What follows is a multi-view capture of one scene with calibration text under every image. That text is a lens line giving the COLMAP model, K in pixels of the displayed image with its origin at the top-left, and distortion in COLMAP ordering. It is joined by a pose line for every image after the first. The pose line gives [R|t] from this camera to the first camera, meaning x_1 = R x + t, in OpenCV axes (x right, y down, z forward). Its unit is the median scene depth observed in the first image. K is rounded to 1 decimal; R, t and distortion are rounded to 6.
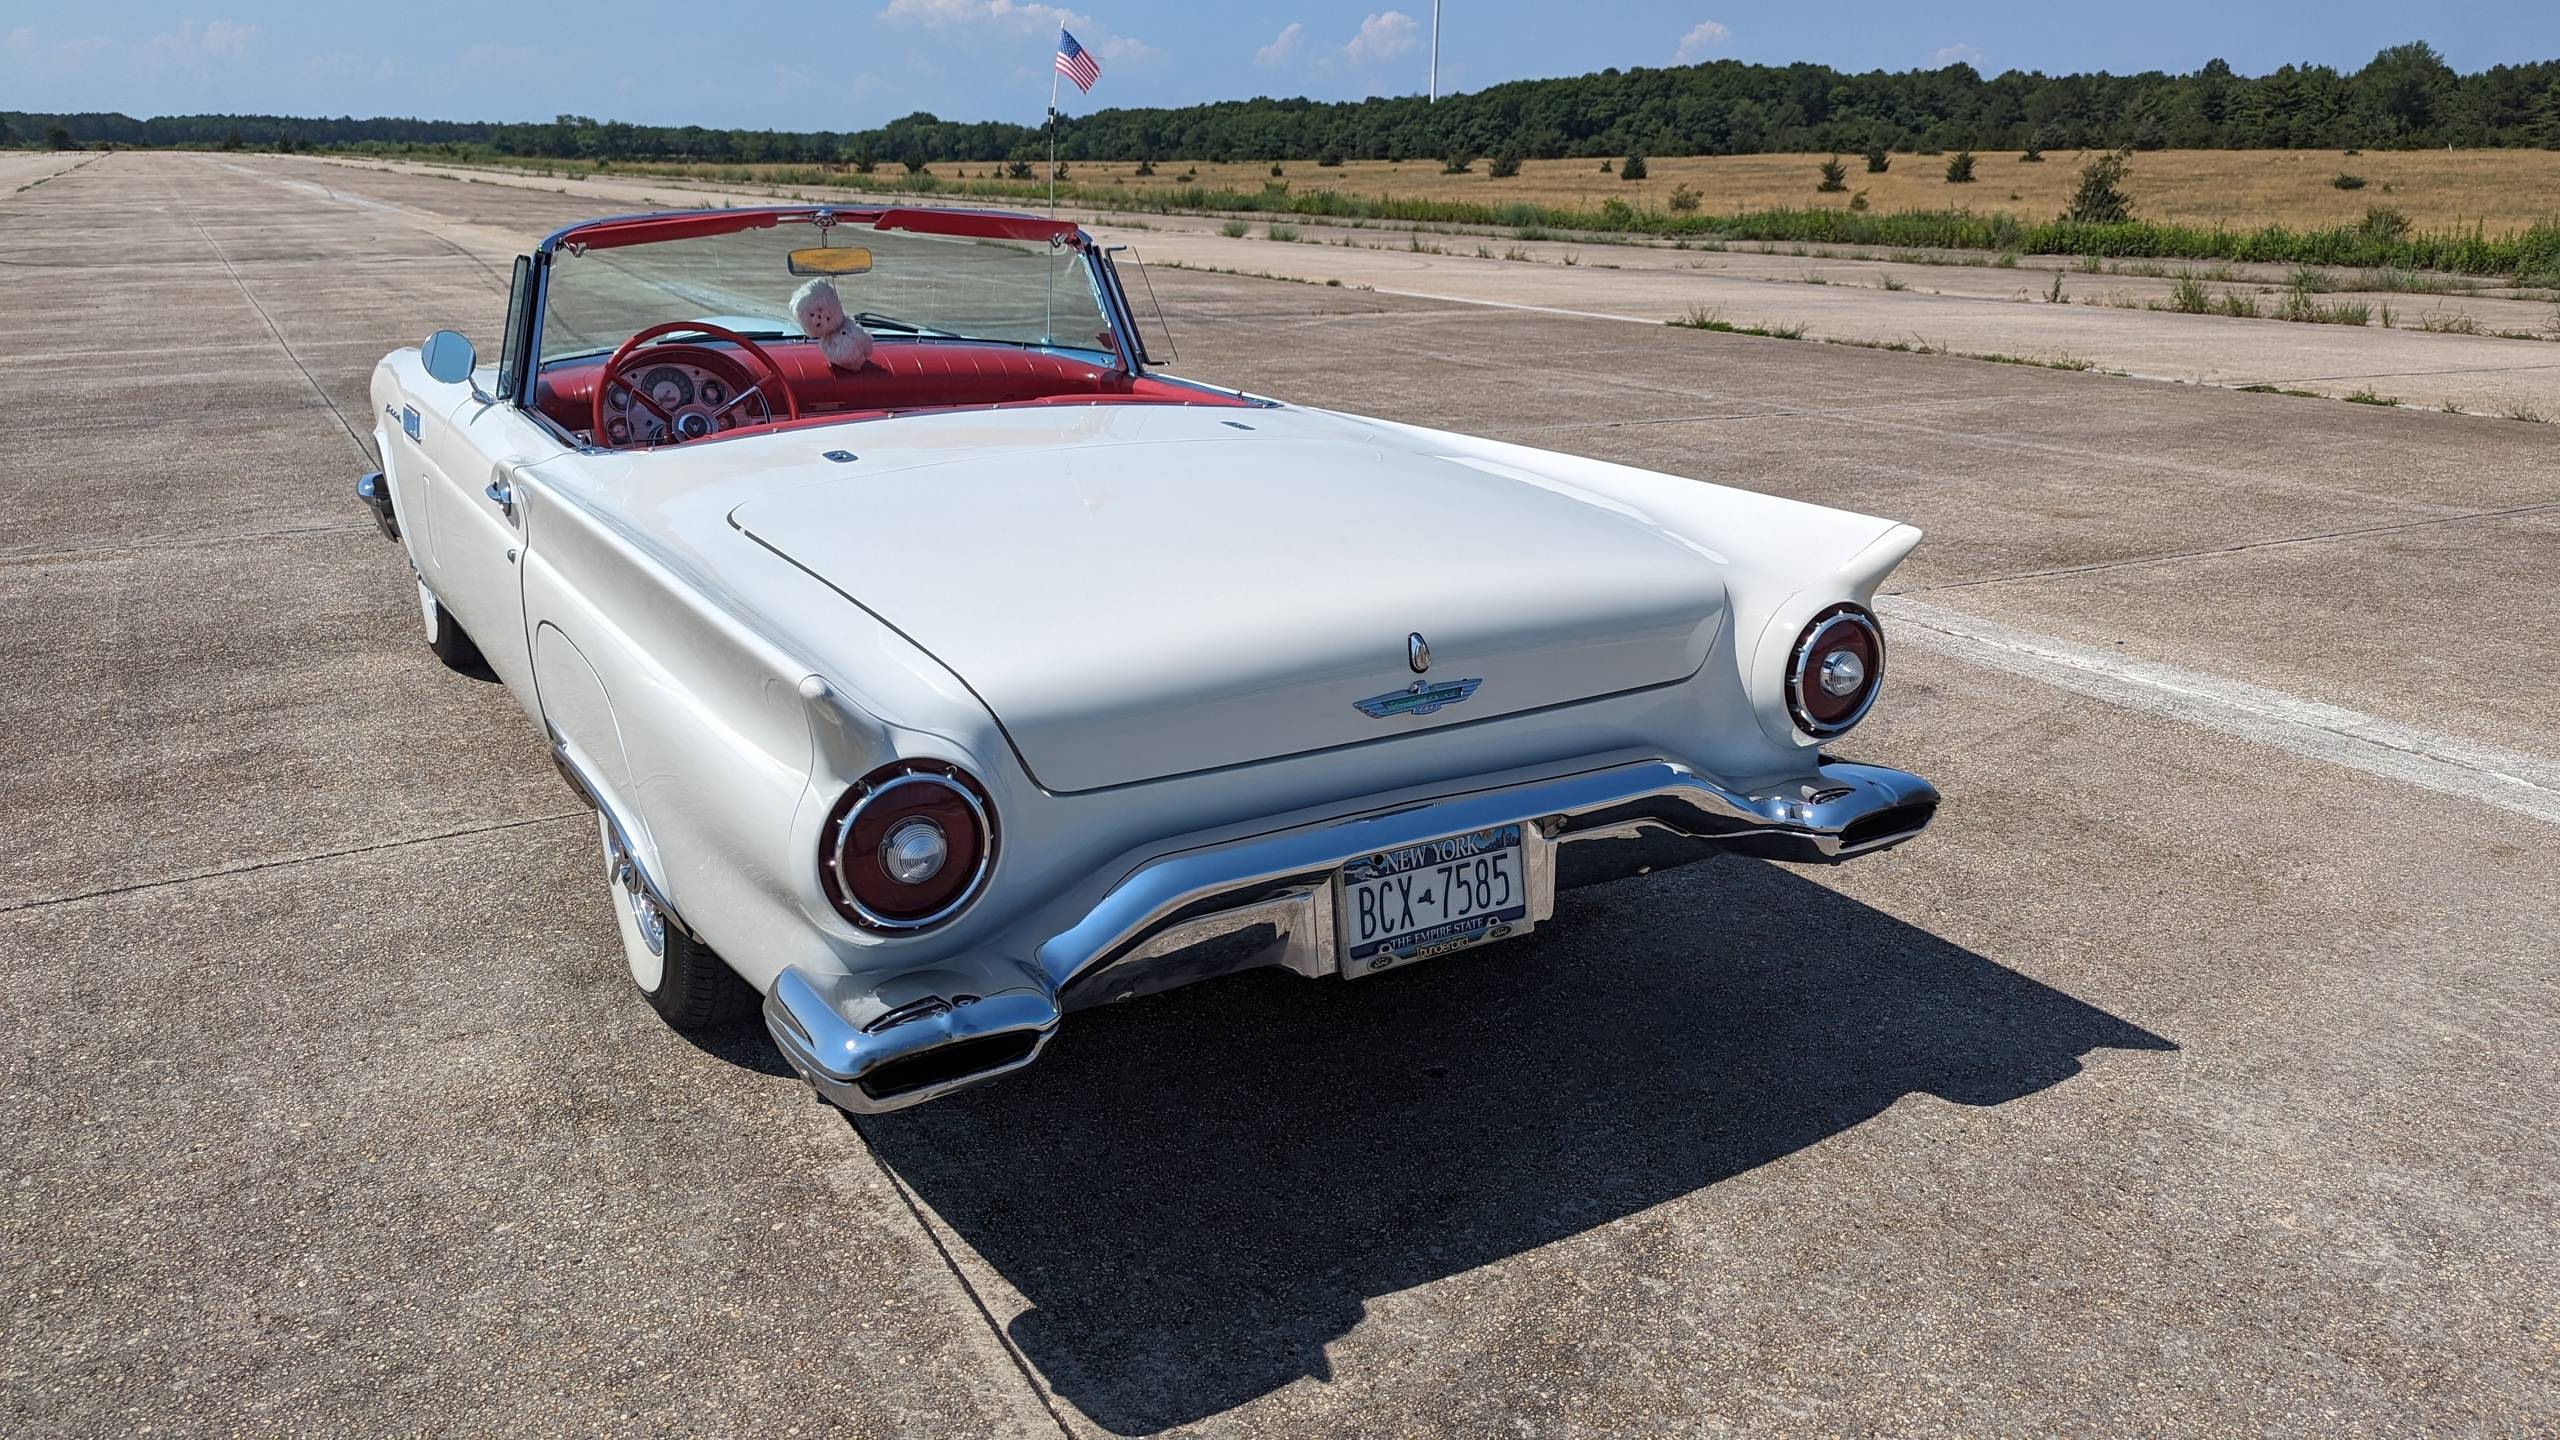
lens RADIAL K [[1822.3, 0, 1287.4], [0, 1822.3, 708.6], [0, 0, 1]] dist [0.063208, -0.057703]
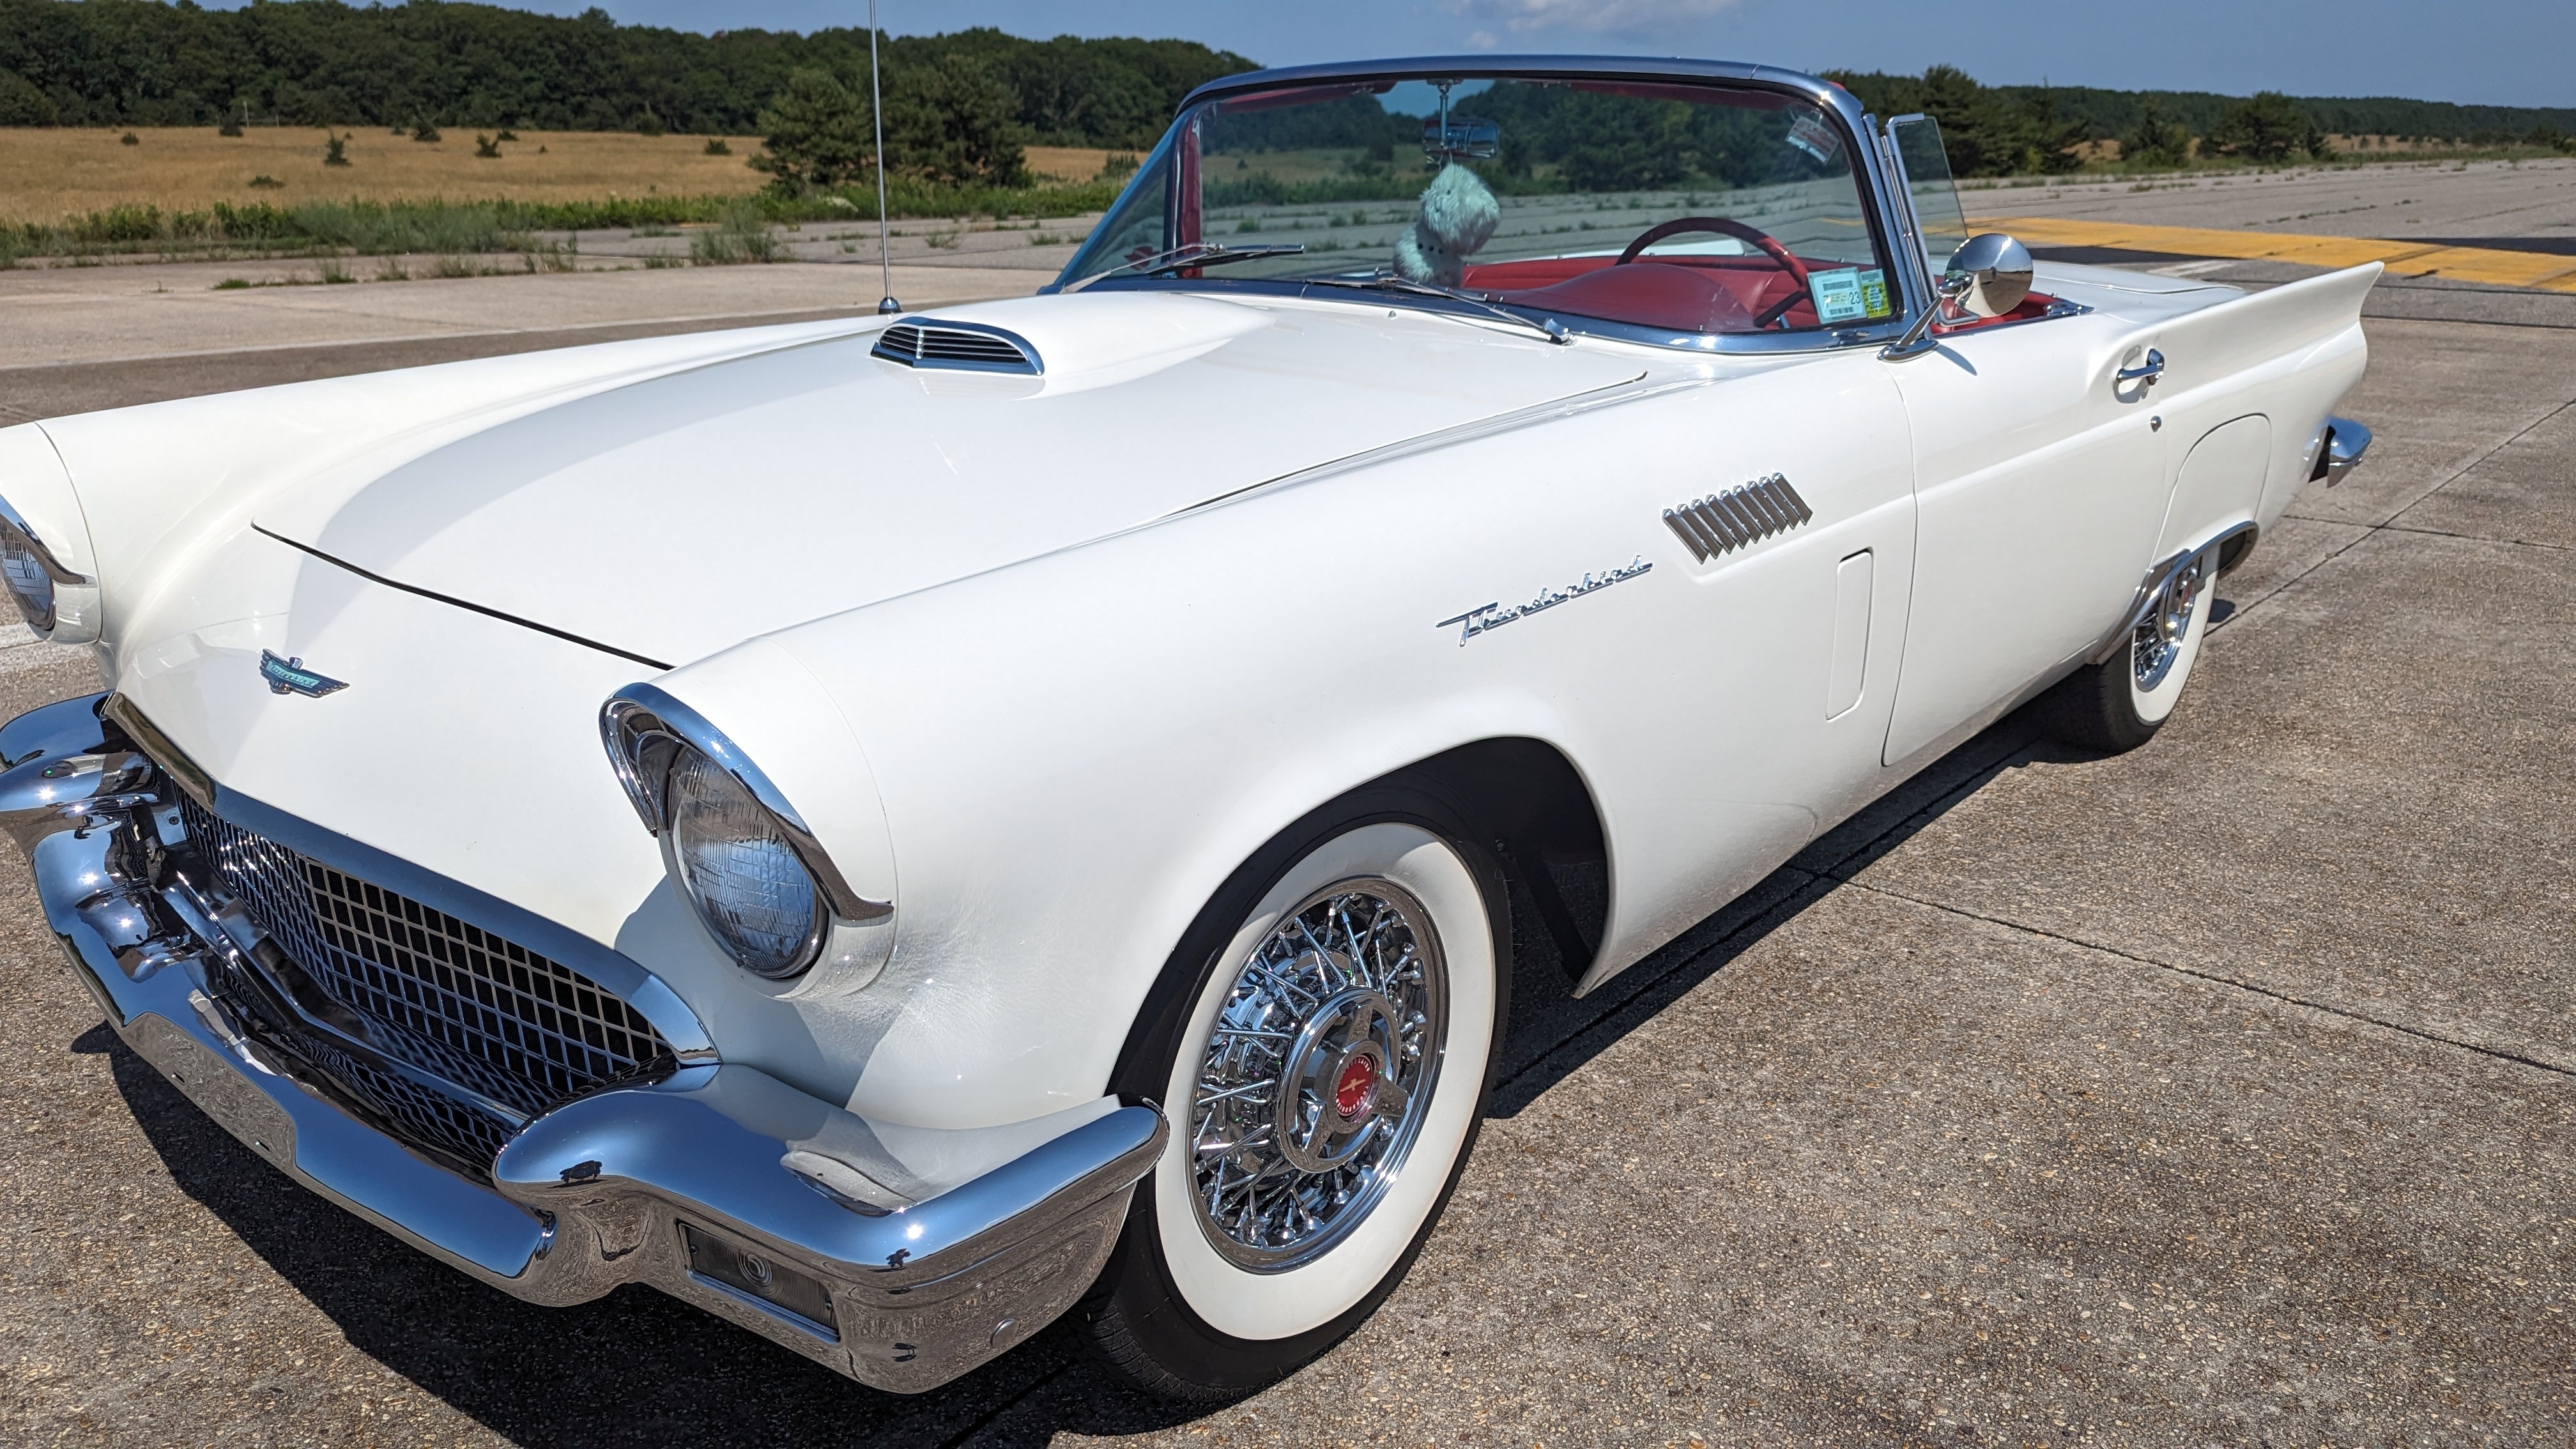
lens RADIAL K [[1833.7, 0, 1285.5], [0, 1833.7, 733.8], [0, 0, 1]] dist [0.063208, -0.057703]
pose [[-0.316141, -0.293548, 0.902156, -0.896660], [0.273126, 0.882506, 0.382865, -0.323850], [-0.908547, 0.367442, -0.198820, 1.252934]]
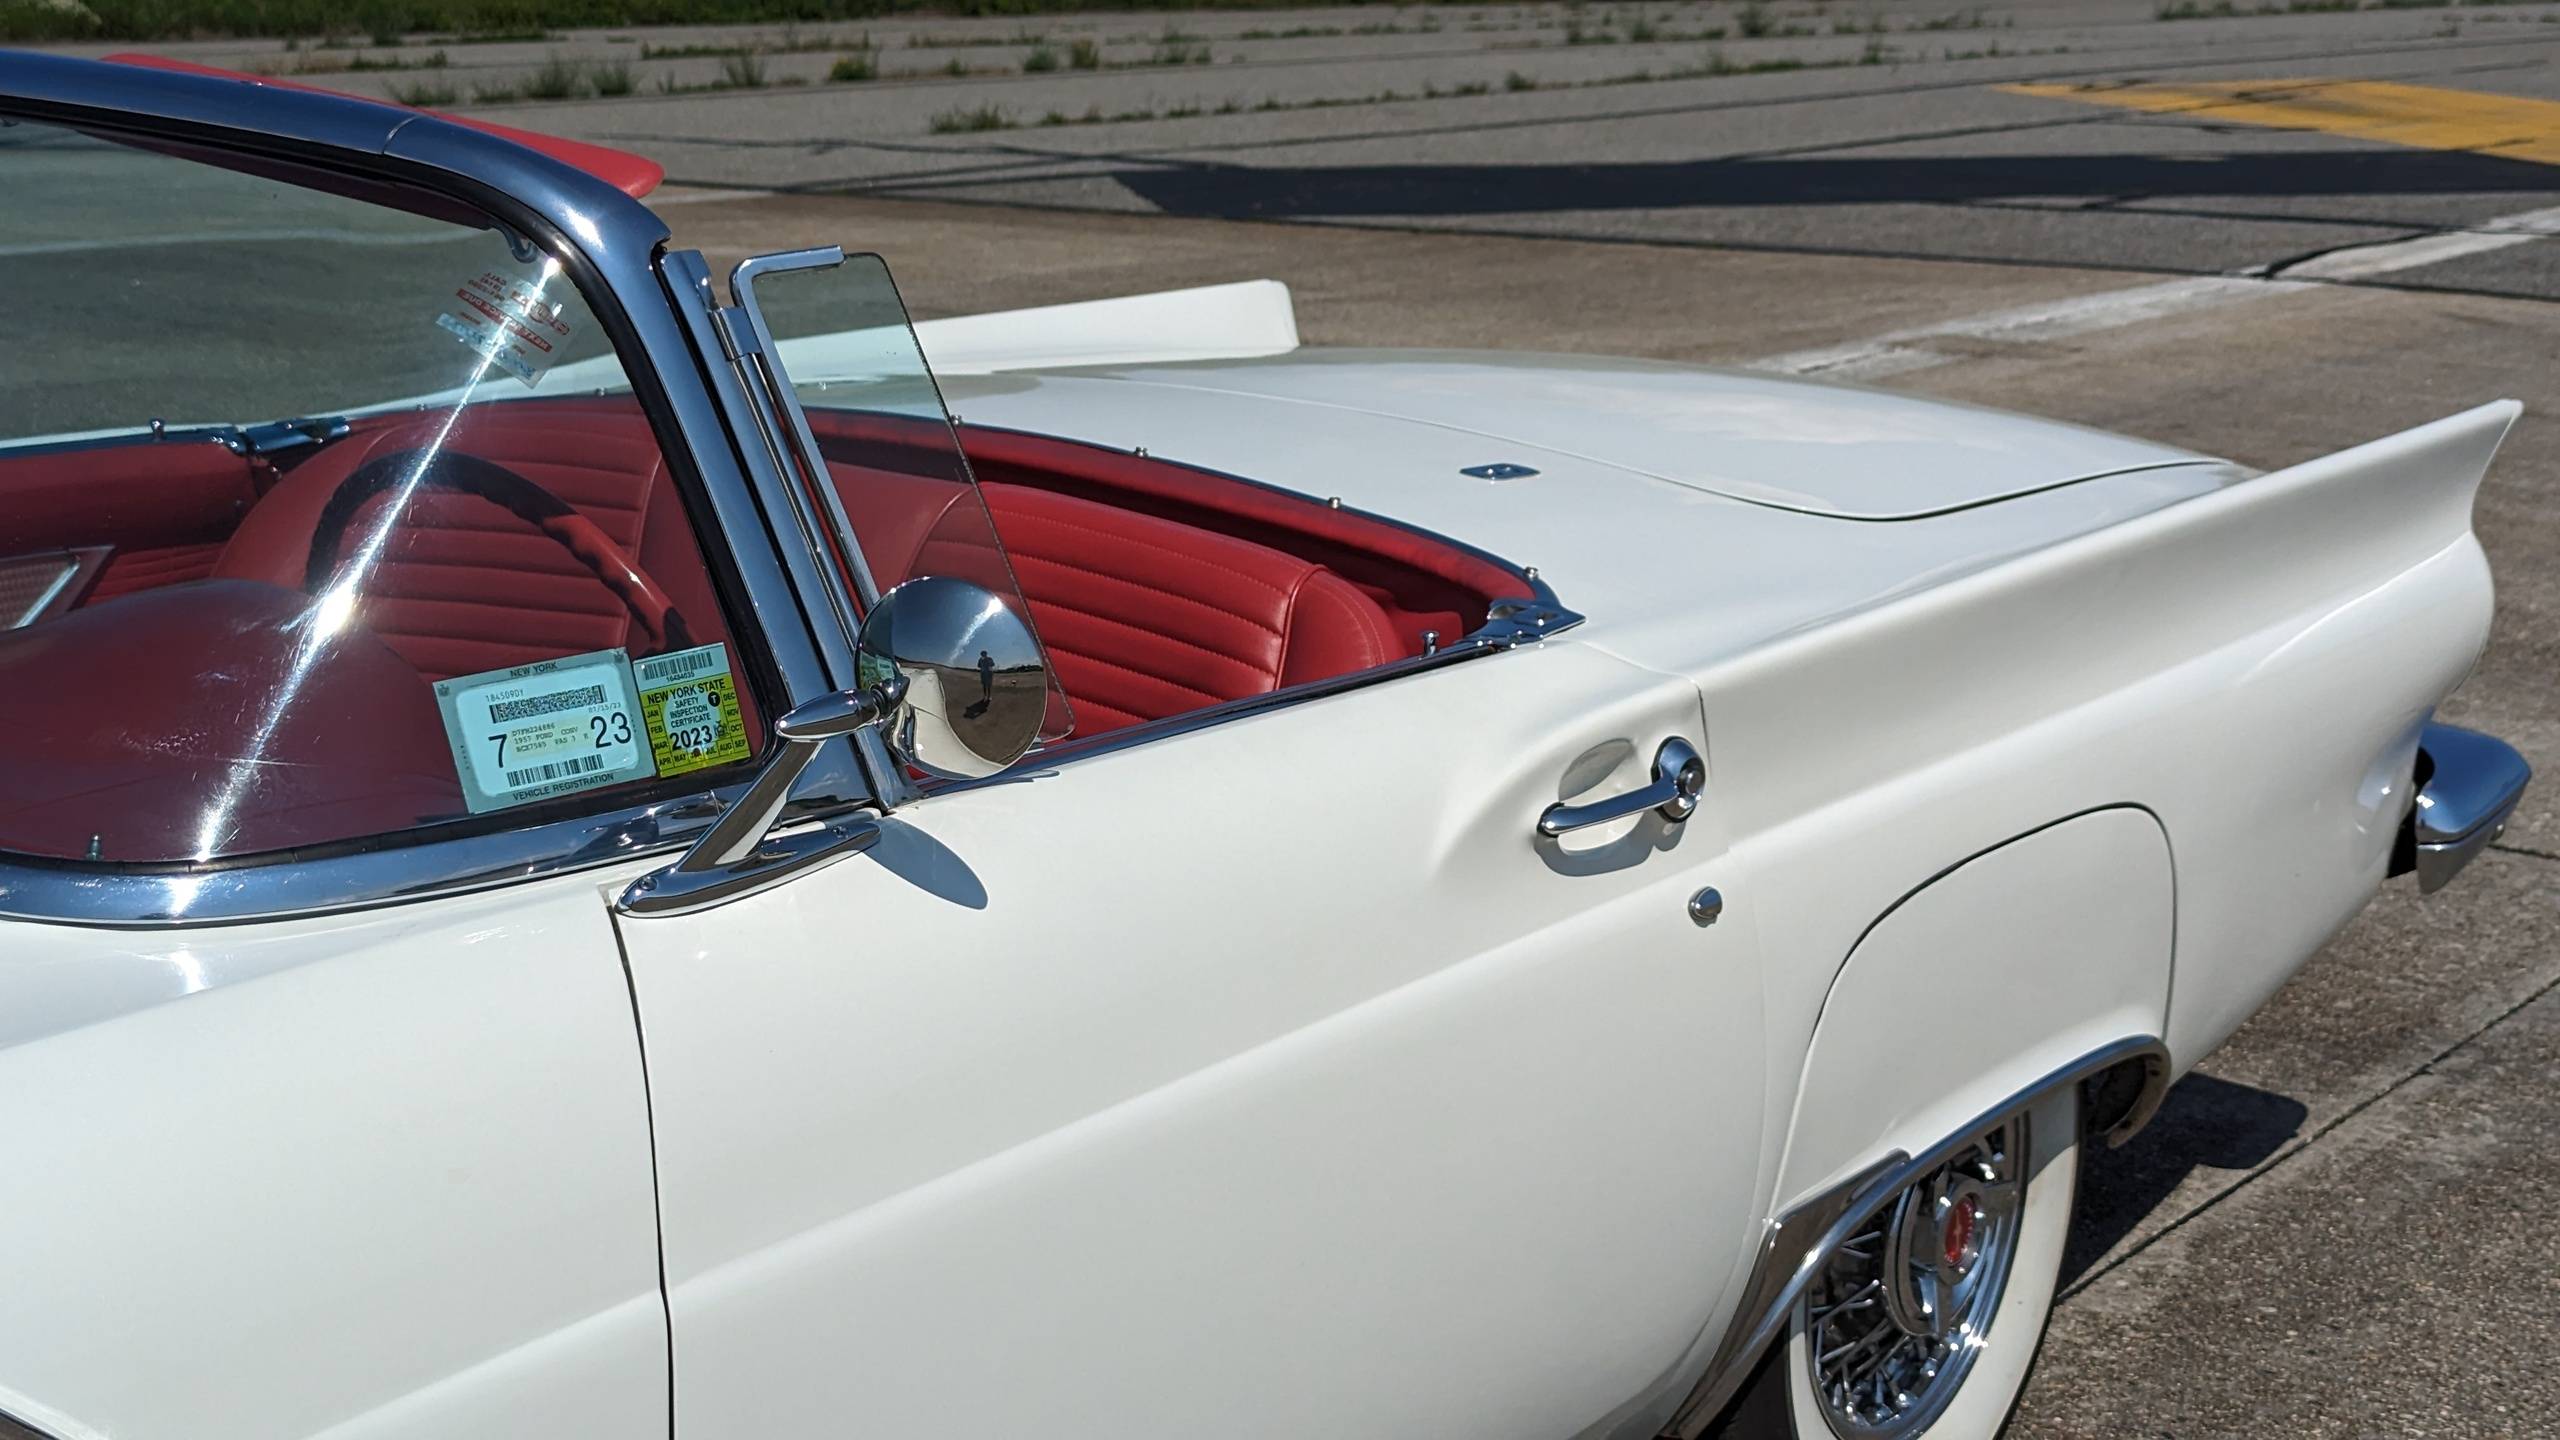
lens RADIAL K [[3650.7, 0, 1323.6], [0, 3650.7, 709.8], [0, 0, 1]] dist [0.073986, 0.000000]
pose [[-0.381739, -0.213057, 0.899379, -0.816589], [0.249810, 0.913070, 0.322331, -0.295869], [-0.889871, 0.347720, -0.295331, 0.976964]]
